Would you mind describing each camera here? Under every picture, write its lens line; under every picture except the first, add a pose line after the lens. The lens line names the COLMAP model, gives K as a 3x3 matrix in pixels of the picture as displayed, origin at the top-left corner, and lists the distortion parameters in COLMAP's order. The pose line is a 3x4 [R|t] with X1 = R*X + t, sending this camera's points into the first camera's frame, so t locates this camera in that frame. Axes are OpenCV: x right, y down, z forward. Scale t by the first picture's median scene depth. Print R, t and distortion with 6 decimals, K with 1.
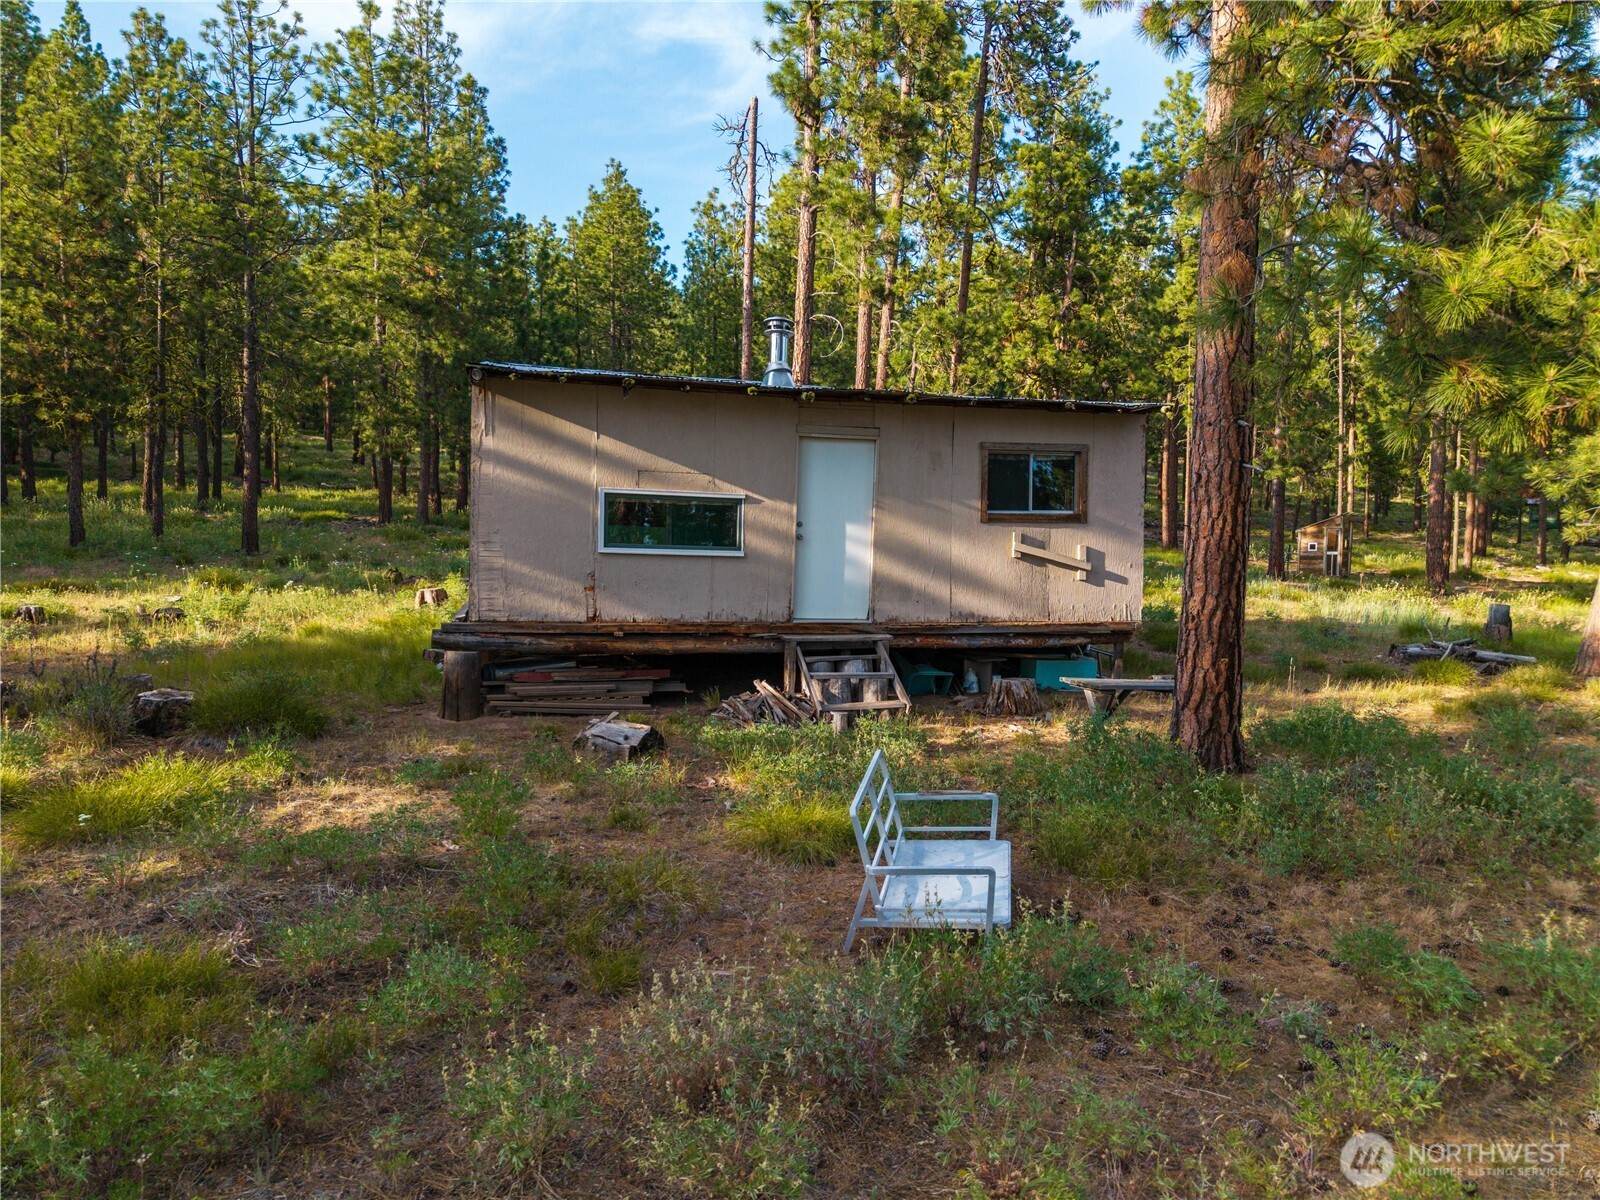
lens RADIAL K [[1122.2, 0, 800.0], [0, 1122.2, 600.0], [0, 0, 1]] dist [0.024316, 0.005625]
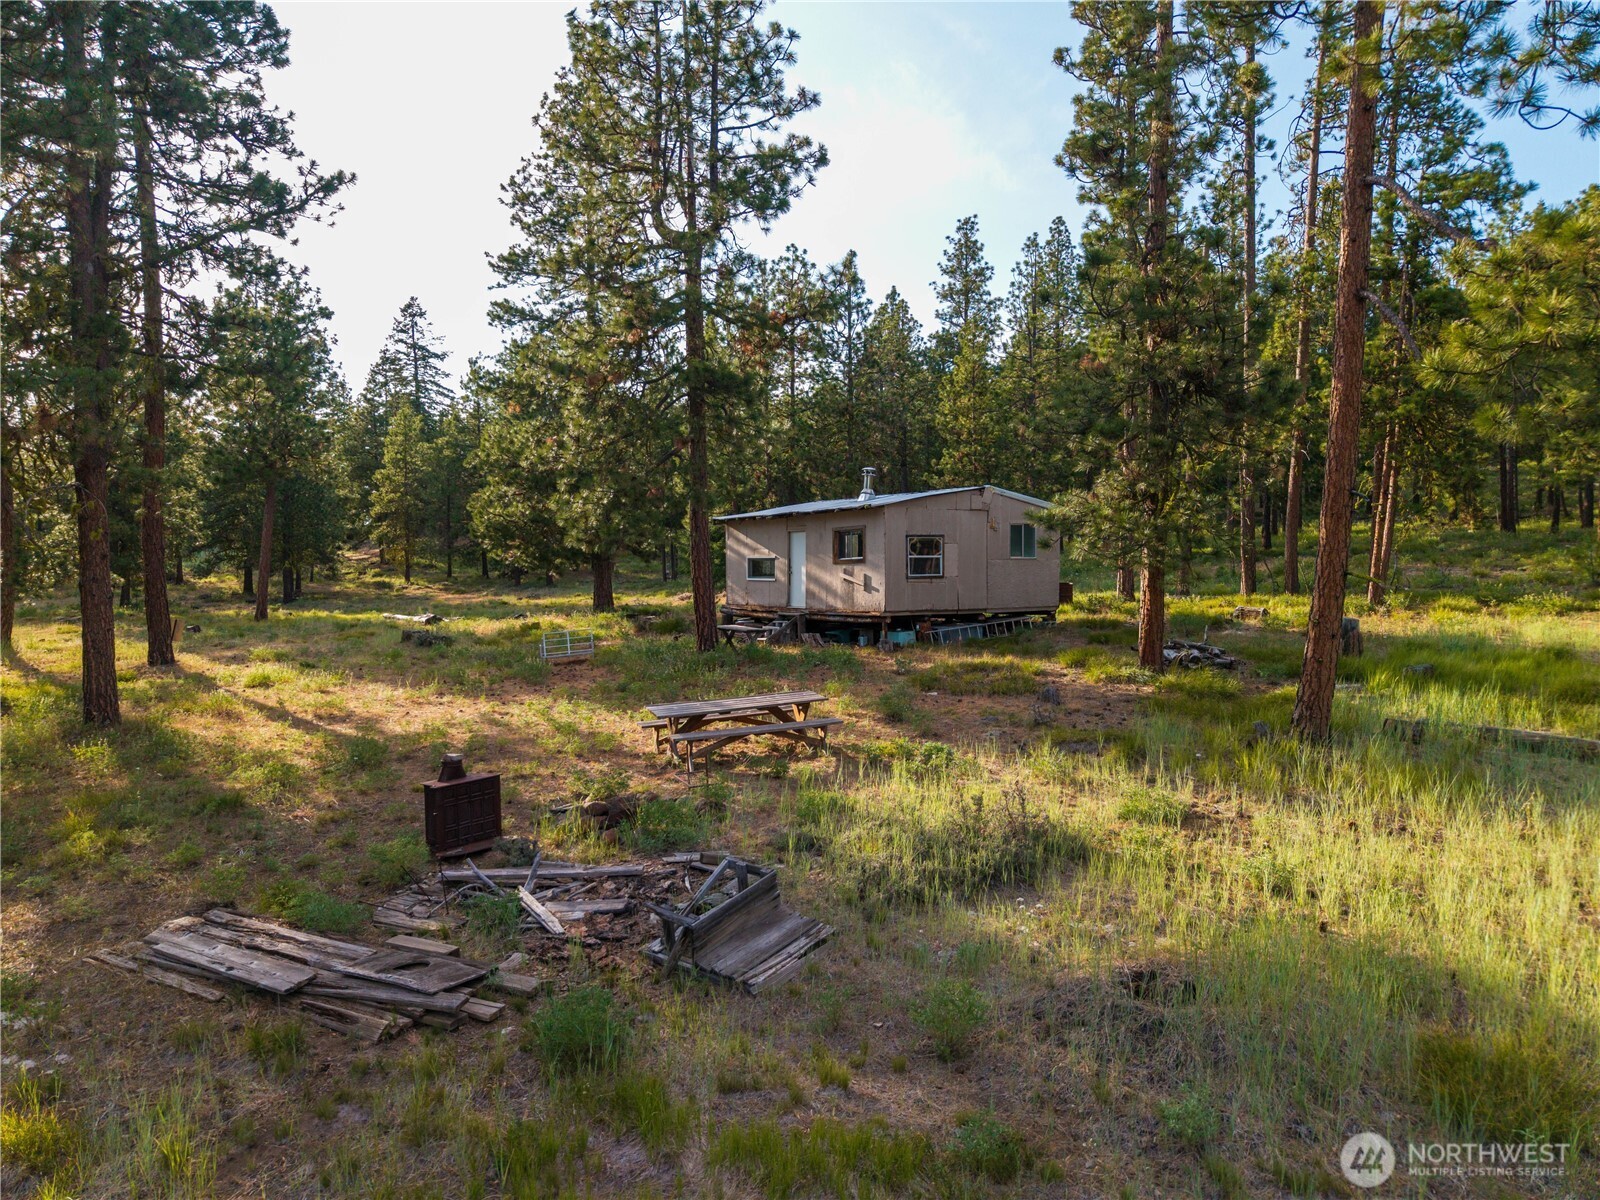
lens RADIAL K [[1122.2, 0, 800.0], [0, 1122.2, 600.0], [0, 0, 1]] dist [0.024316, 0.005625]
pose [[0.306669, 0.006217, -0.951796, 2.257116], [-0.011304, 0.999932, 0.002889, -0.004336], [0.951749, 0.009873, 0.306718, 0.261820]]
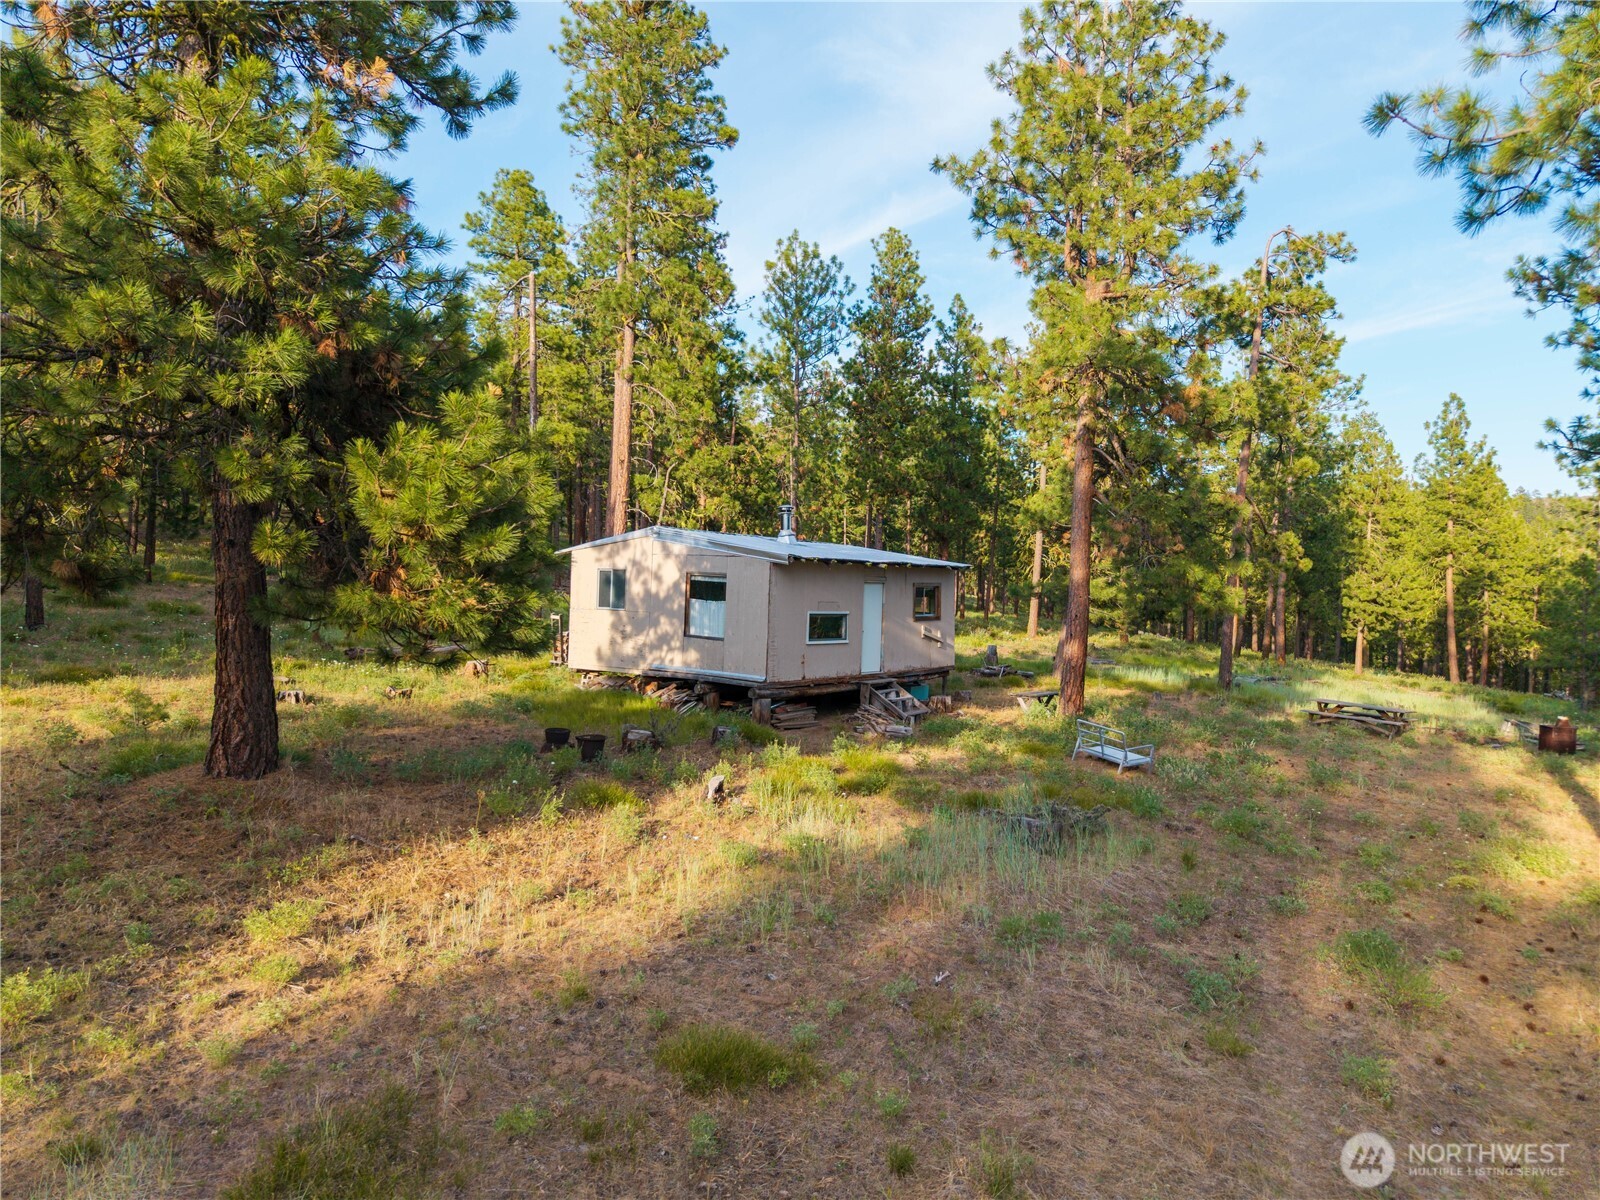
lens RADIAL K [[1122.2, 0, 800.0], [0, 1122.2, 600.0], [0, 0, 1]] dist [0.024316, 0.005625]
pose [[0.762899, -0.013828, 0.646370, -1.334766], [0.029126, 0.999491, -0.012994, -0.087234], [-0.645861, 0.028739, 0.762914, -0.438821]]
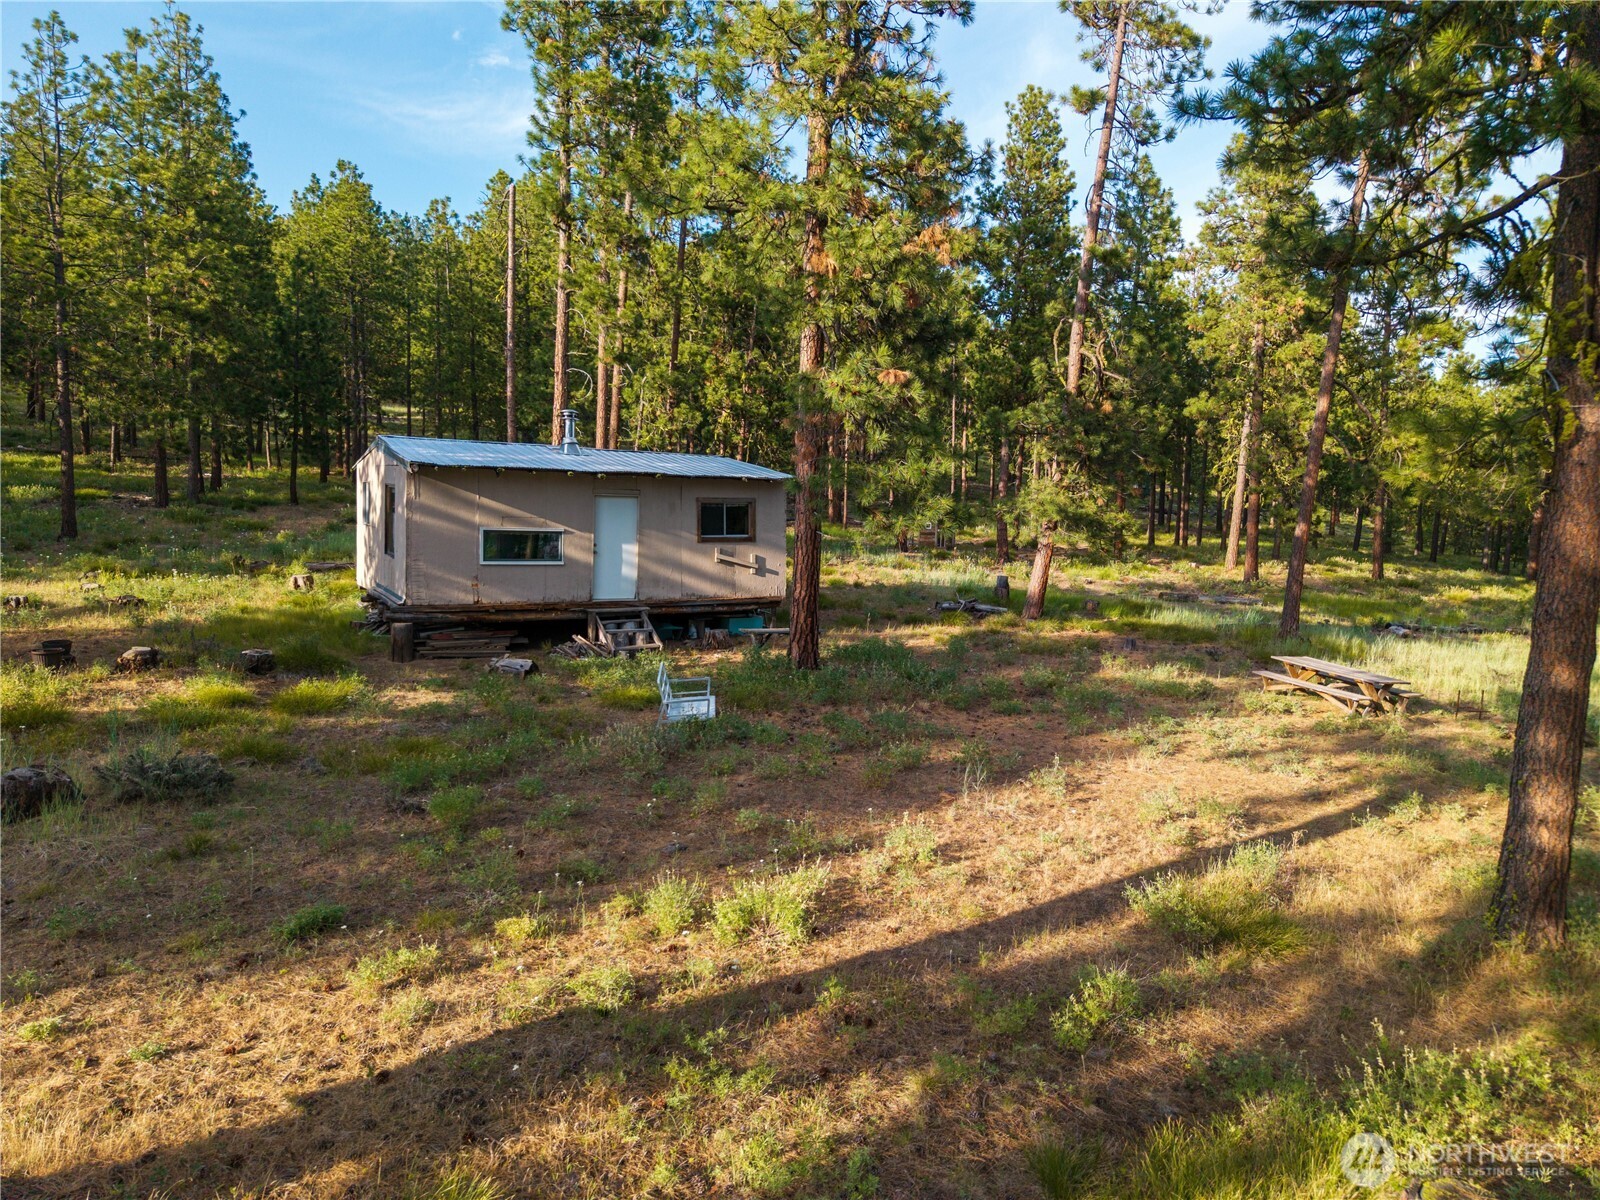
lens RADIAL K [[1114.0, 0, 800.0], [0, 1114.0, 600.0], [0, 0, 1]] dist [0.005725, -0.077866]
pose [[0.965447, -0.021001, 0.259752, -0.141370], [0.009194, 0.998872, 0.046586, -0.058737], [-0.260437, -0.042588, 0.964551, -0.745751]]
